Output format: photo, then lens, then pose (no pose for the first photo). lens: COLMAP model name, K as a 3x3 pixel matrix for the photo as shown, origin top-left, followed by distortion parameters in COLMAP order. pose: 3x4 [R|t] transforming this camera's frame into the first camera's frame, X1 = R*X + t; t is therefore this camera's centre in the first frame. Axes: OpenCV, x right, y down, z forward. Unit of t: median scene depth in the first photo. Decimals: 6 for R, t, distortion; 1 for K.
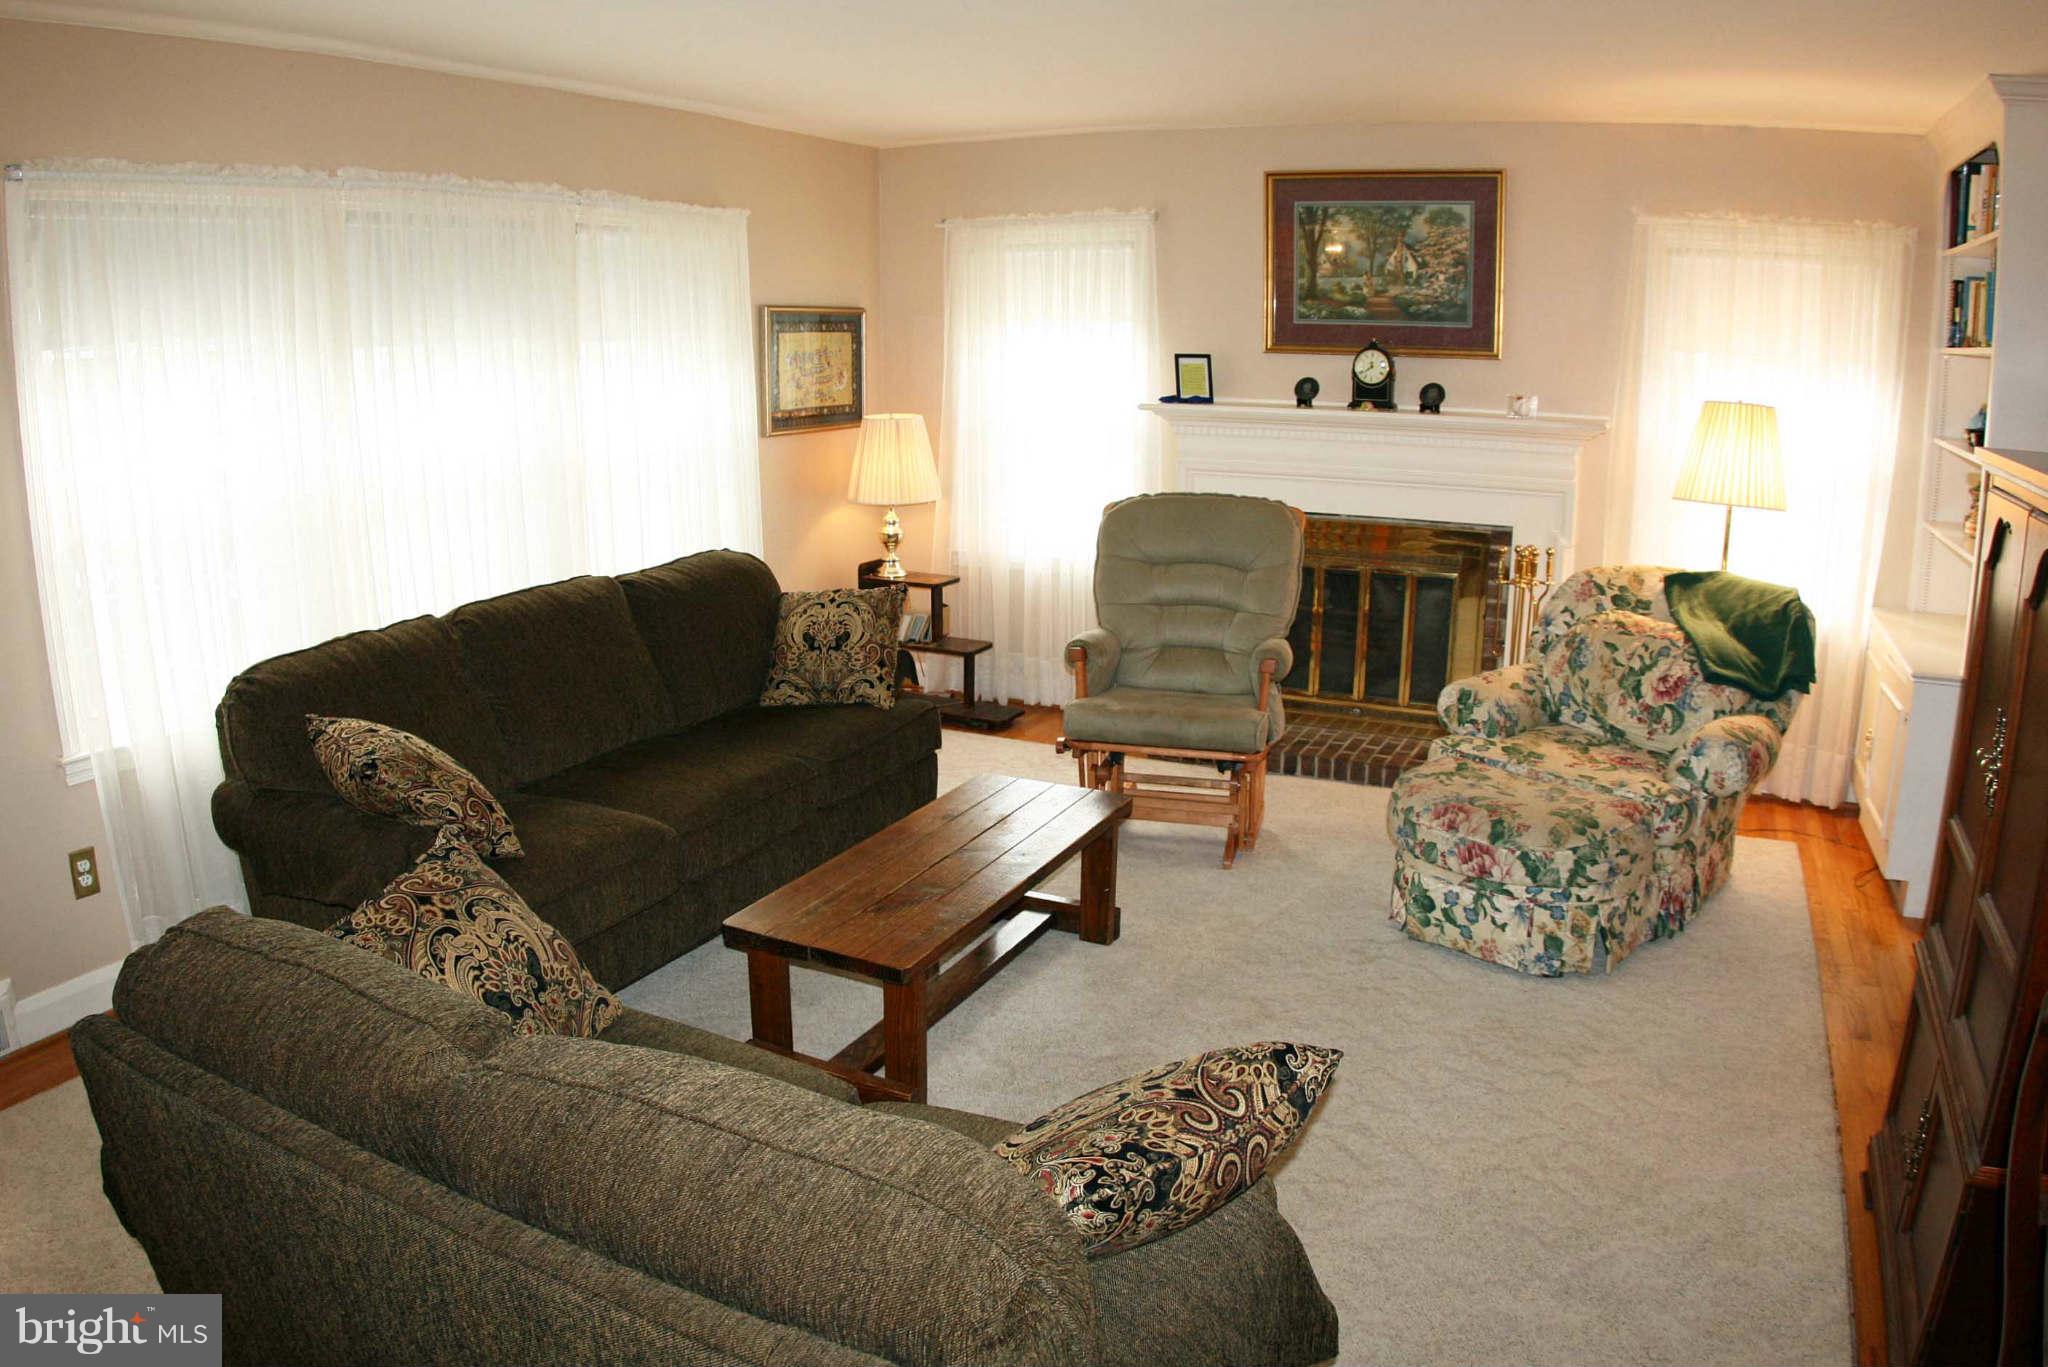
lens RADIAL K [[1432.2, 0, 1024.0], [0, 1432.2, 683.5], [0, 0, 1]] dist [-0.269619, 0.113110]
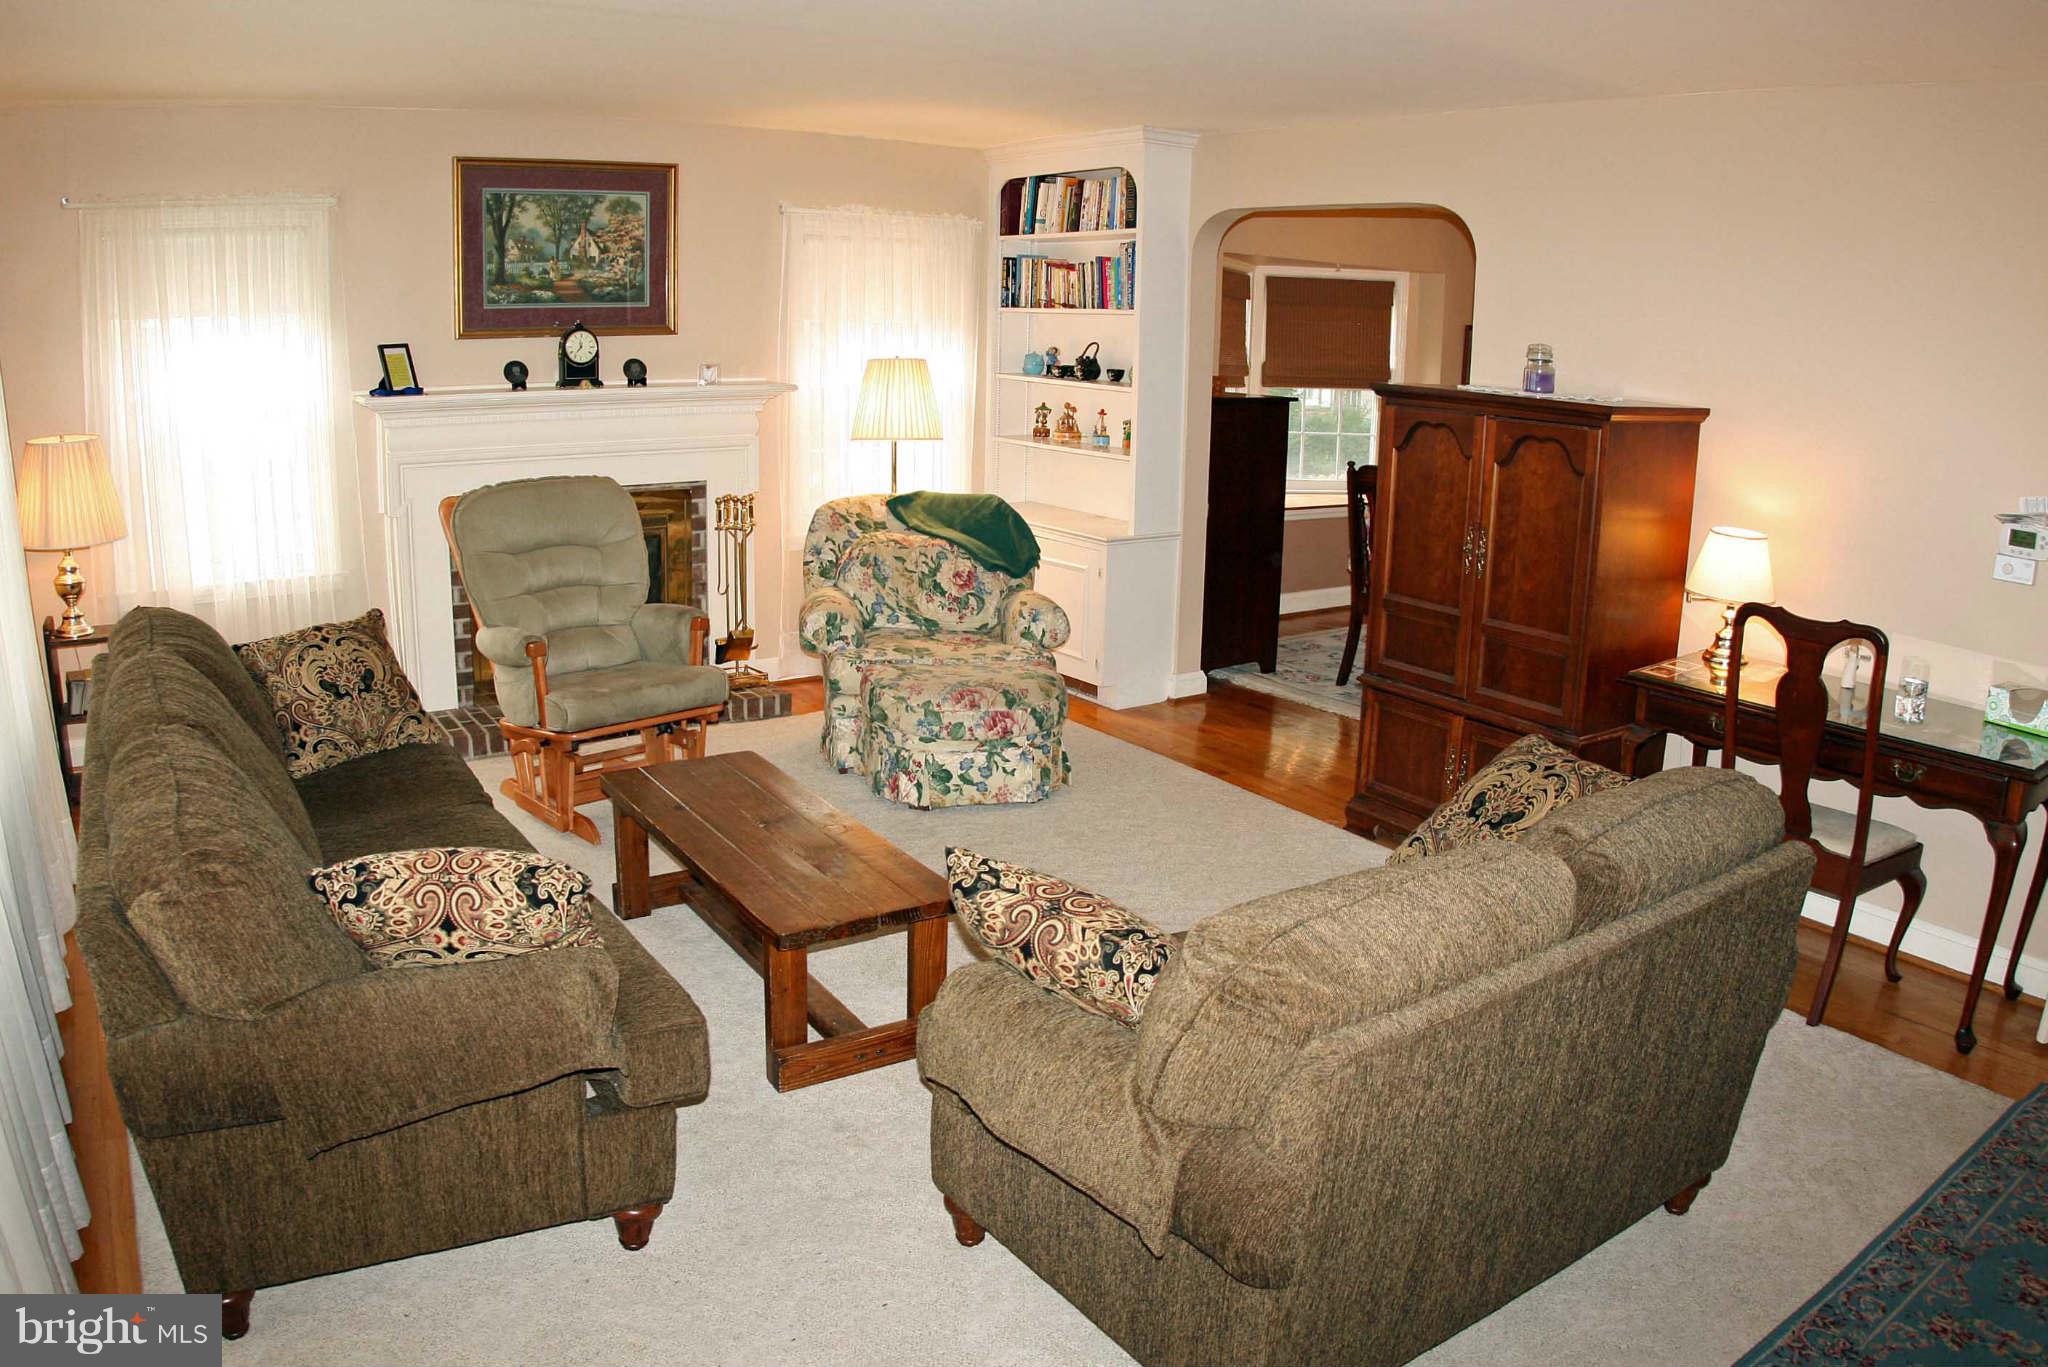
lens RADIAL K [[1432.2, 0, 1024.0], [0, 1432.2, 683.5], [0, 0, 1]] dist [-0.269619, 0.113110]
pose [[0.483937, -0.200485, 0.851828, -0.535018], [0.180206, 0.975372, 0.127184, -0.050905], [-0.856348, 0.091956, 0.508147, 0.206832]]
